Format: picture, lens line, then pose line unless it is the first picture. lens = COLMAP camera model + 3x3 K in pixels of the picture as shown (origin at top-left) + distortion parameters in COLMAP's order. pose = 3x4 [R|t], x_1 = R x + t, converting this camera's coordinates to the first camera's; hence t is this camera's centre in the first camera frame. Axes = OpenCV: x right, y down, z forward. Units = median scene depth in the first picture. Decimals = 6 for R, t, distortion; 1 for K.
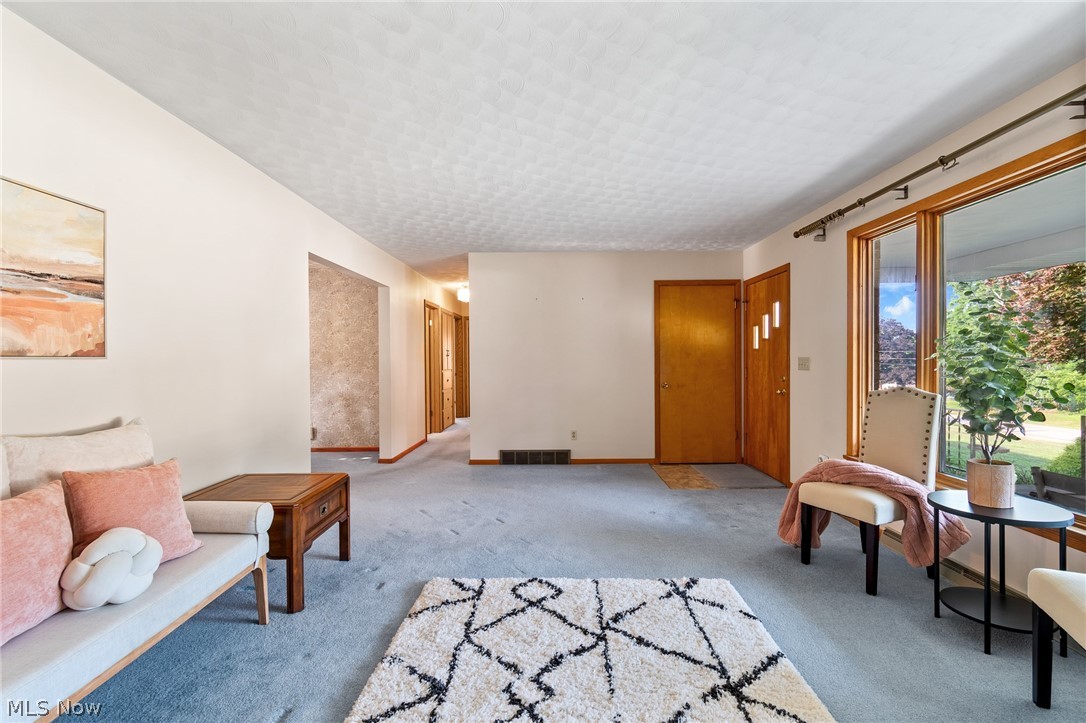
lens RADIAL K [[481.6, 0, 547.9], [0, 481.6, 357.6], [0, 0, 1]] dist [-0.000035, -0.001337]
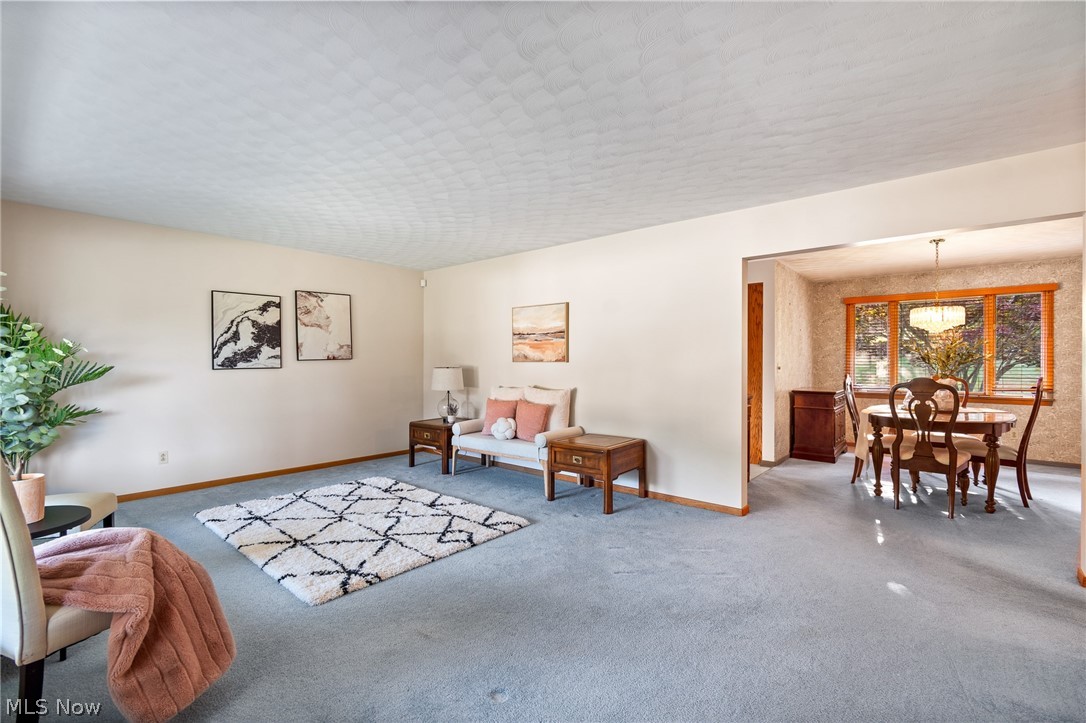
lens RADIAL K [[481.6, 0, 559.8], [0, 481.6, 363.4], [0, 0, 1]] dist [-0.000035, -0.001337]
pose [[-0.627839, 0.010645, -0.778270, 0.879805], [0.005913, 0.999943, 0.008907, -0.012438], [0.778321, 0.000990, -0.627866, 2.176259]]
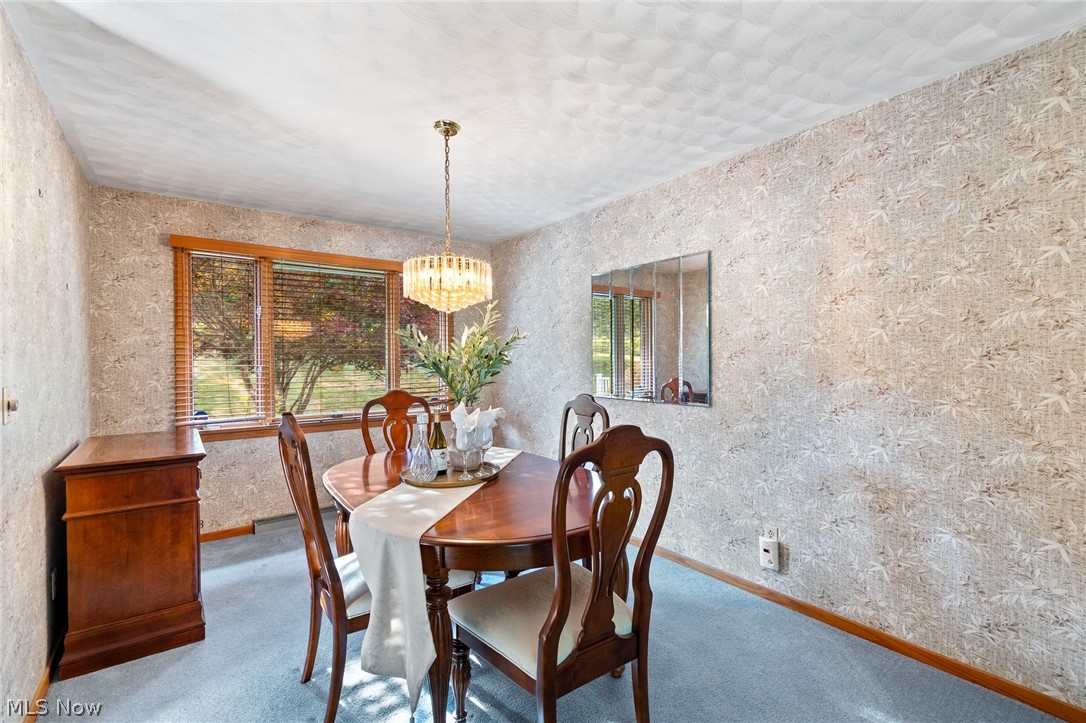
lens RADIAL K [[481.6, 0, 546.2], [0, 481.6, 363.3], [0, 0, 1]] dist [-0.000035, -0.001337]
pose [[0.609963, 0.012315, -0.792335, -0.806773], [0.002690, 0.999841, 0.017611, -0.027479], [0.792426, -0.012873, 0.609833, 1.675973]]
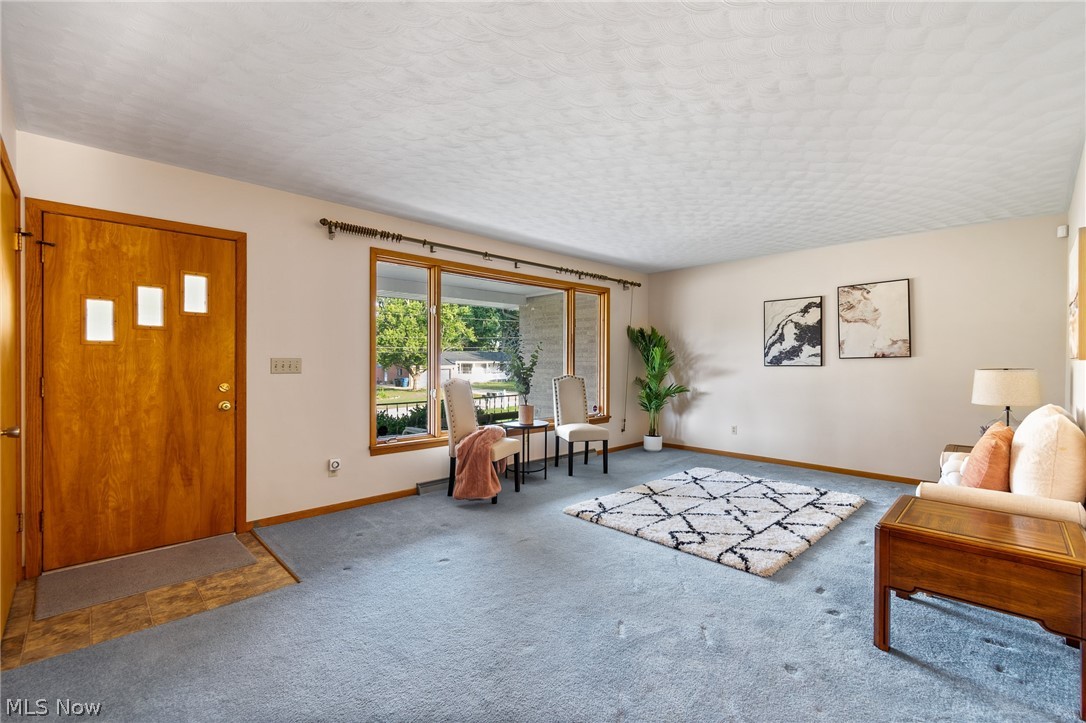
lens RADIAL K [[481.6, 0, 545.3], [0, 481.6, 365.2], [0, 0, 1]] dist [-0.000035, -0.001337]
pose [[-0.705578, -0.003589, 0.708623, -0.713624], [-0.002395, 0.999994, 0.002680, 0.014242], [-0.708628, 0.000194, -0.705582, 2.307933]]
